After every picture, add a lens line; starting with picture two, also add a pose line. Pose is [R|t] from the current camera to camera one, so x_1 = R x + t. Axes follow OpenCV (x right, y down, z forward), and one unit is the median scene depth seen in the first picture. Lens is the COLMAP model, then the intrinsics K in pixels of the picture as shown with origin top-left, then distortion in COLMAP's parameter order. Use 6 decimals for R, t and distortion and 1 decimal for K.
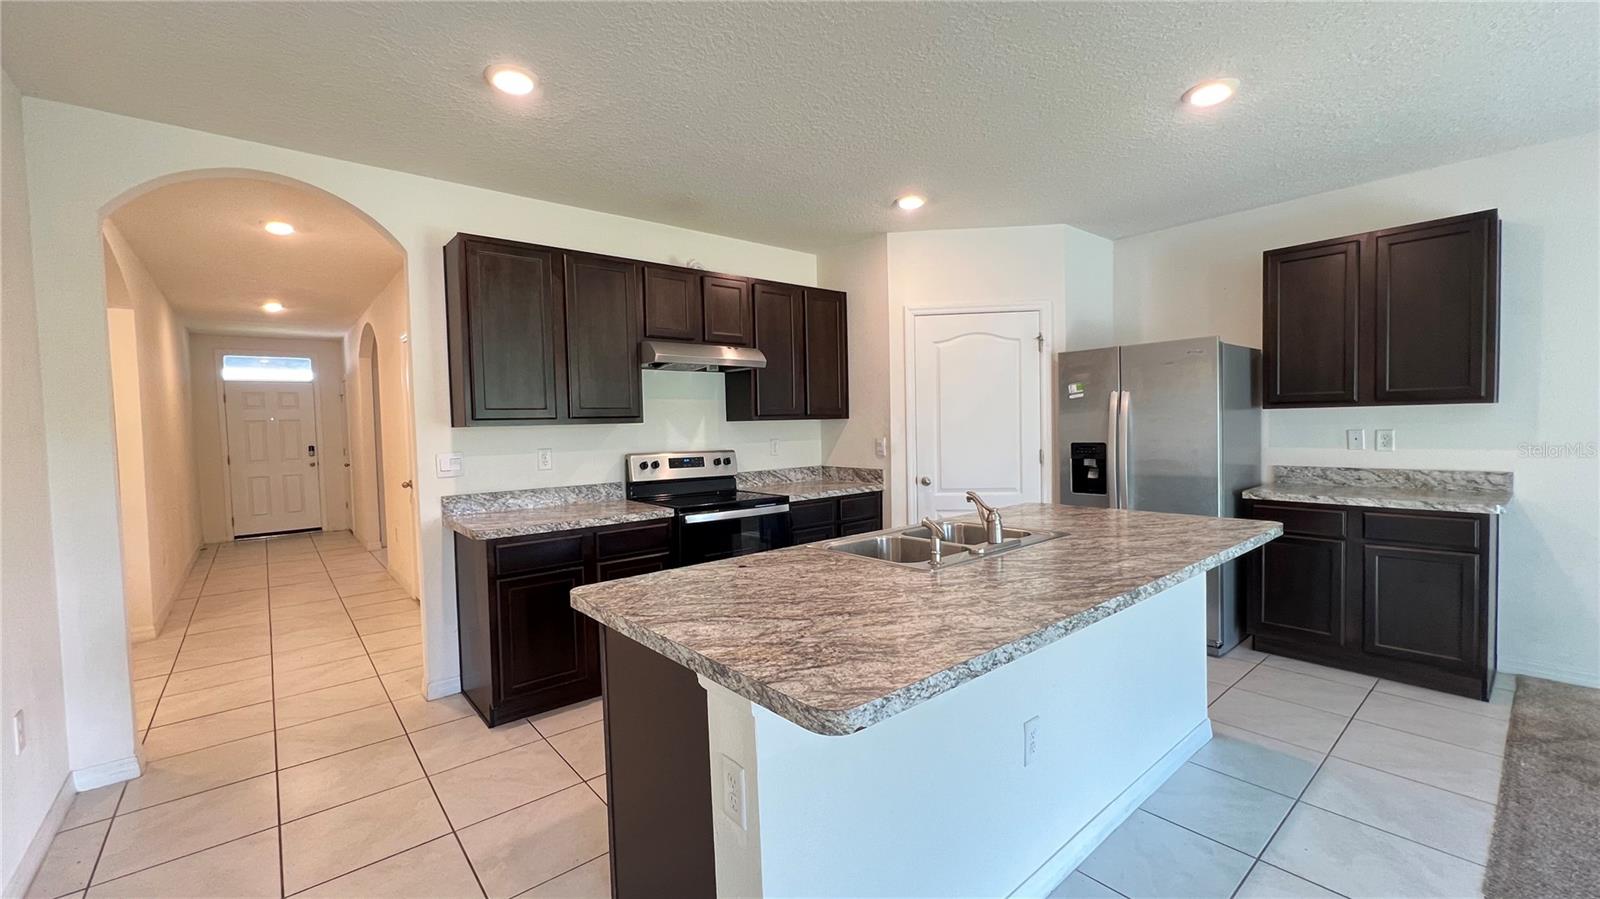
lens RADIAL K [[631.1, 0, 797.3], [0, 631.1, 448.1], [0, 0, 1]] dist [0.002650, -0.000278]
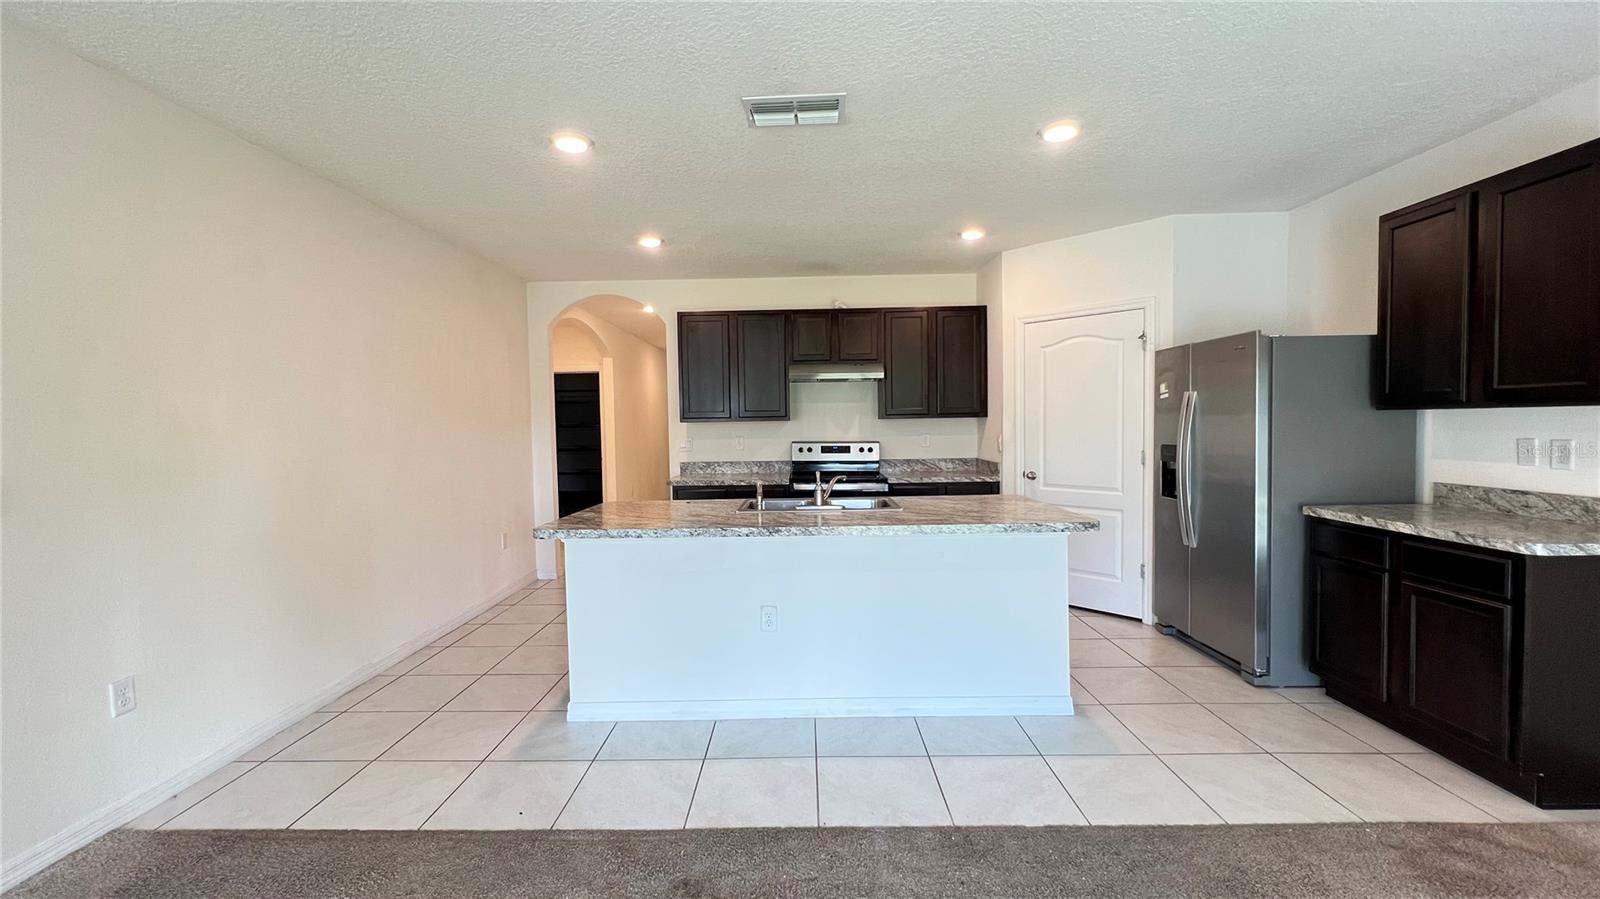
lens RADIAL K [[631.1, 0, 803.8], [0, 631.1, 448.4], [0, 0, 1]] dist [0.002650, -0.000278]
pose [[0.762806, 0.036983, -0.645569, 0.697769], [-0.026611, 0.999313, 0.025805, -0.013786], [0.646080, -0.002505, 0.763266, -0.096068]]
